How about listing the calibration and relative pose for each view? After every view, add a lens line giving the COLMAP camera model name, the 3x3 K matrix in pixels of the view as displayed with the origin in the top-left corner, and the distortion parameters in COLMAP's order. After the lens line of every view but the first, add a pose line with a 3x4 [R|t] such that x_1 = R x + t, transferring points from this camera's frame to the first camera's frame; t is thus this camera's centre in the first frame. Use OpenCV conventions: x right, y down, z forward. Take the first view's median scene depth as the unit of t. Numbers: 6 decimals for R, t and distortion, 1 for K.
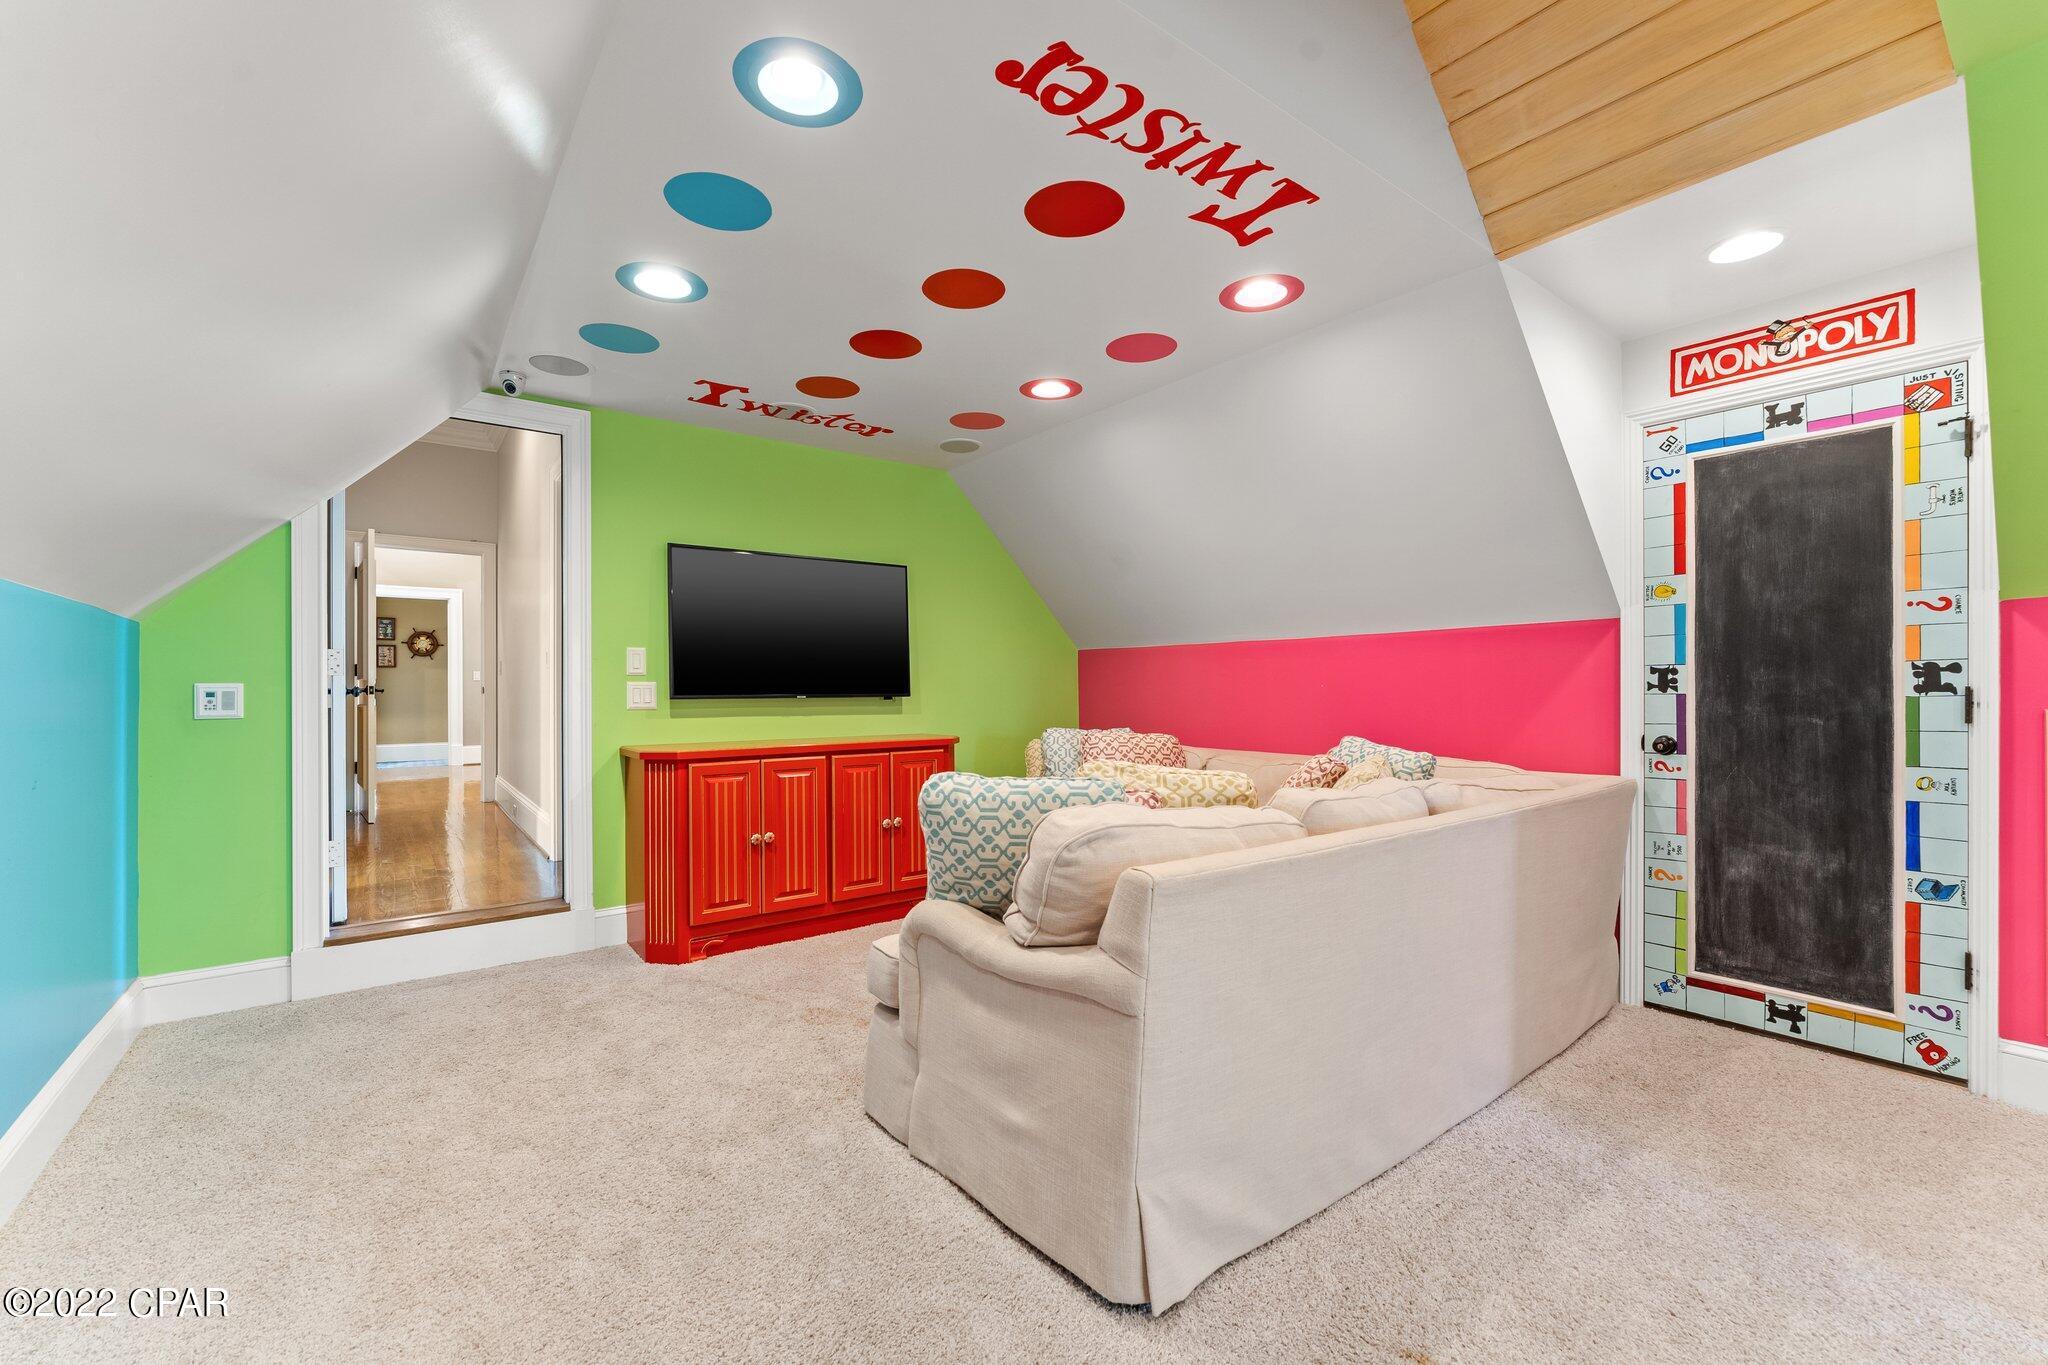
lens RADIAL K [[817.2, 0, 973.9], [0, 817.2, 691.6], [0, 0, 1]] dist [0.000848, 0.000118]
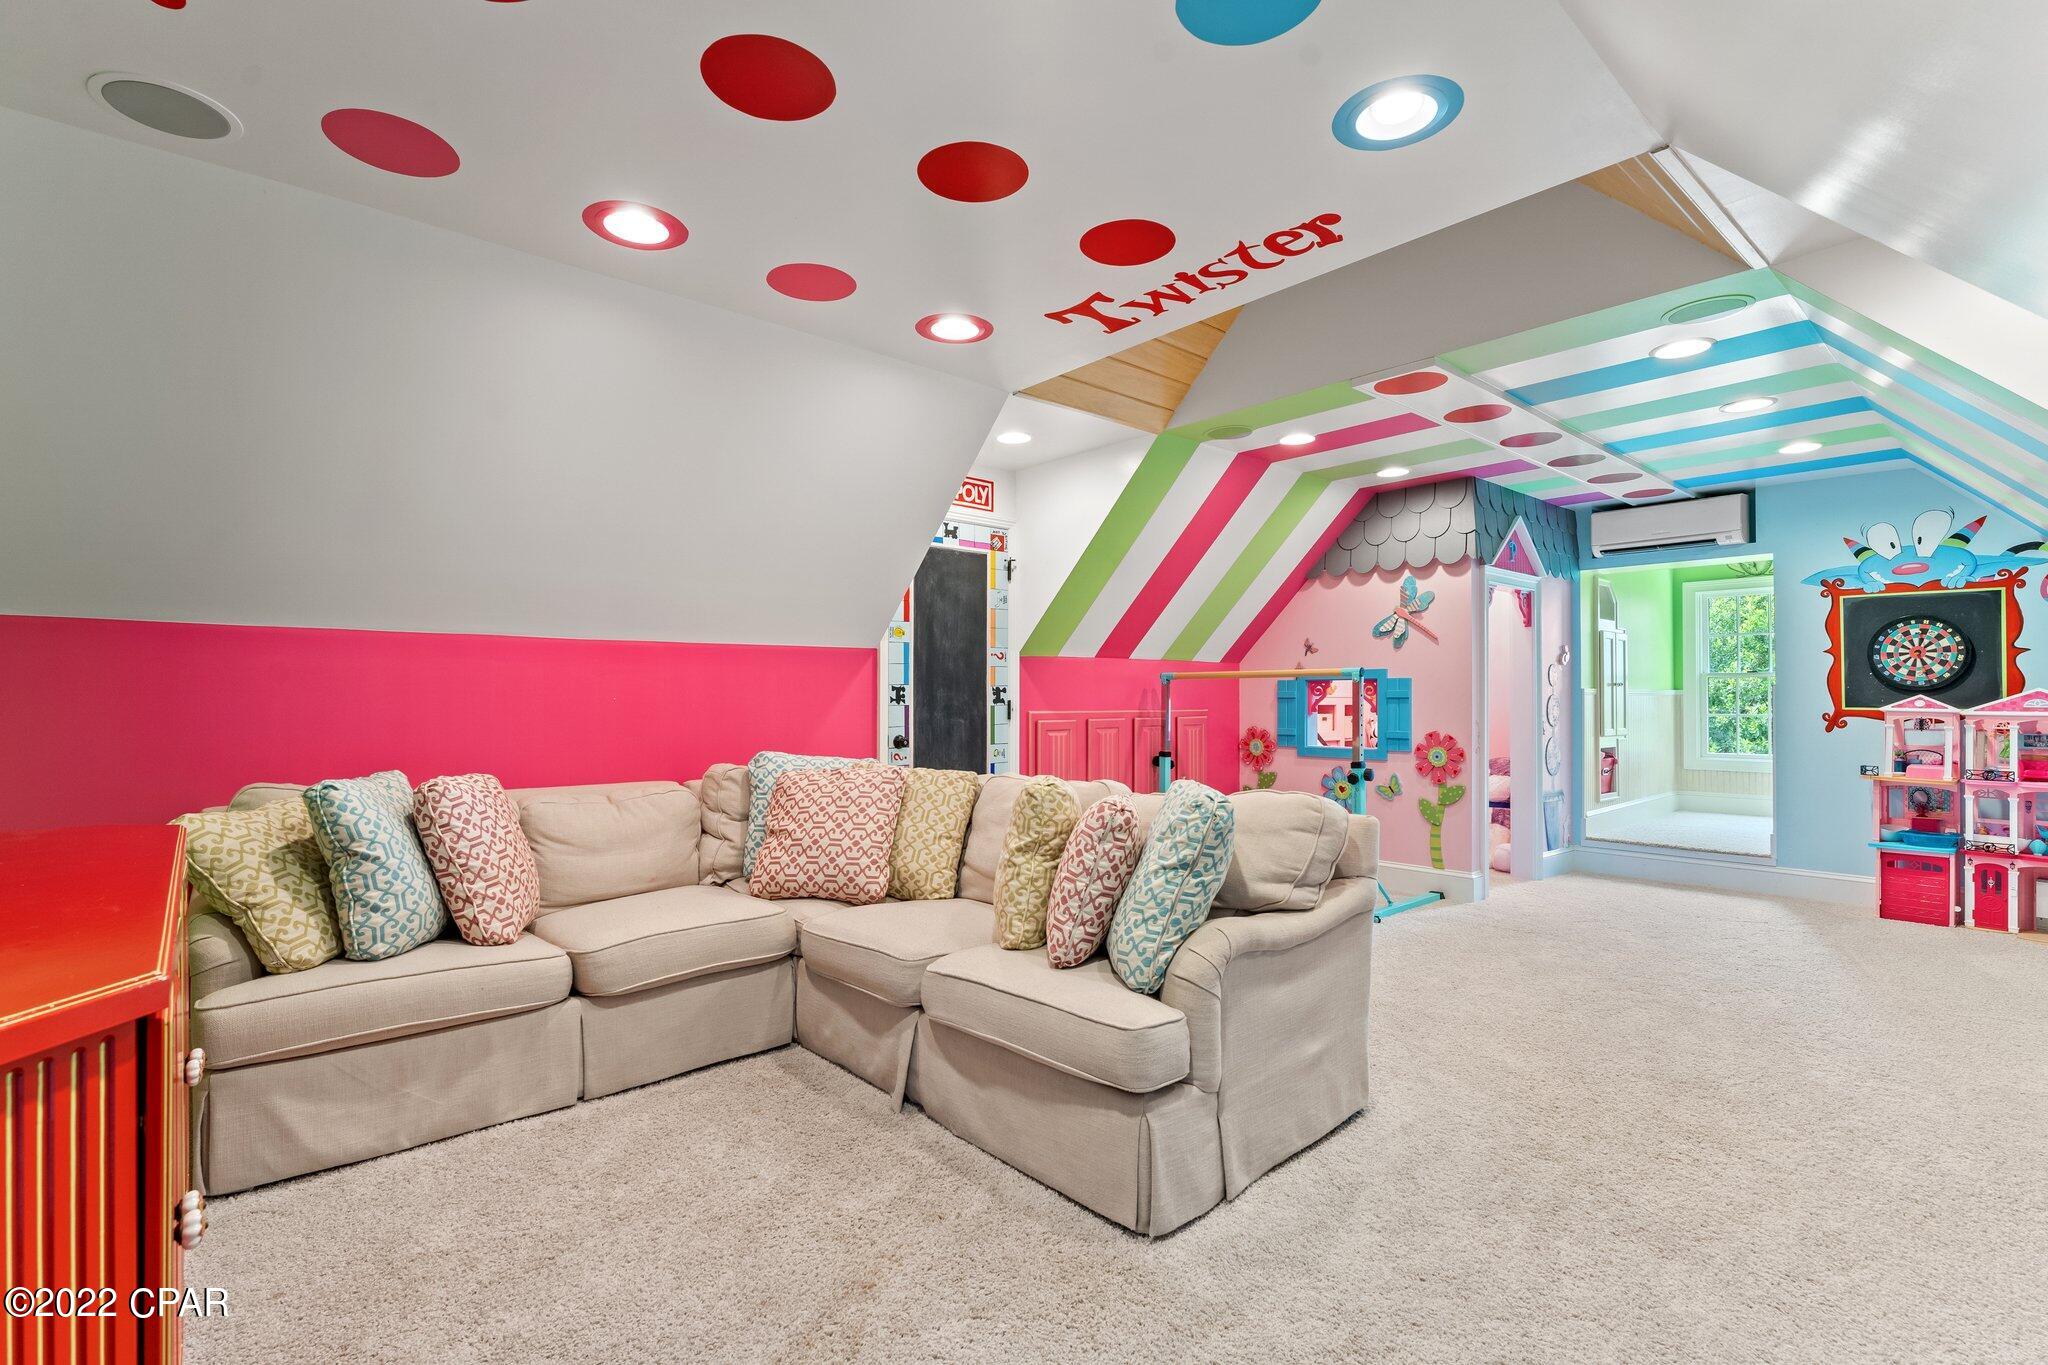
lens RADIAL K [[963.0, 0, 1021.5], [0, 963.0, 689.2], [0, 0, 1]] dist [0.004722, 0.000275]
pose [[-0.098907, 0.011790, 0.995027, -0.923775], [0.004535, 0.999925, -0.011397, -0.005496], [-0.995086, 0.003385, -0.098953, 1.074335]]
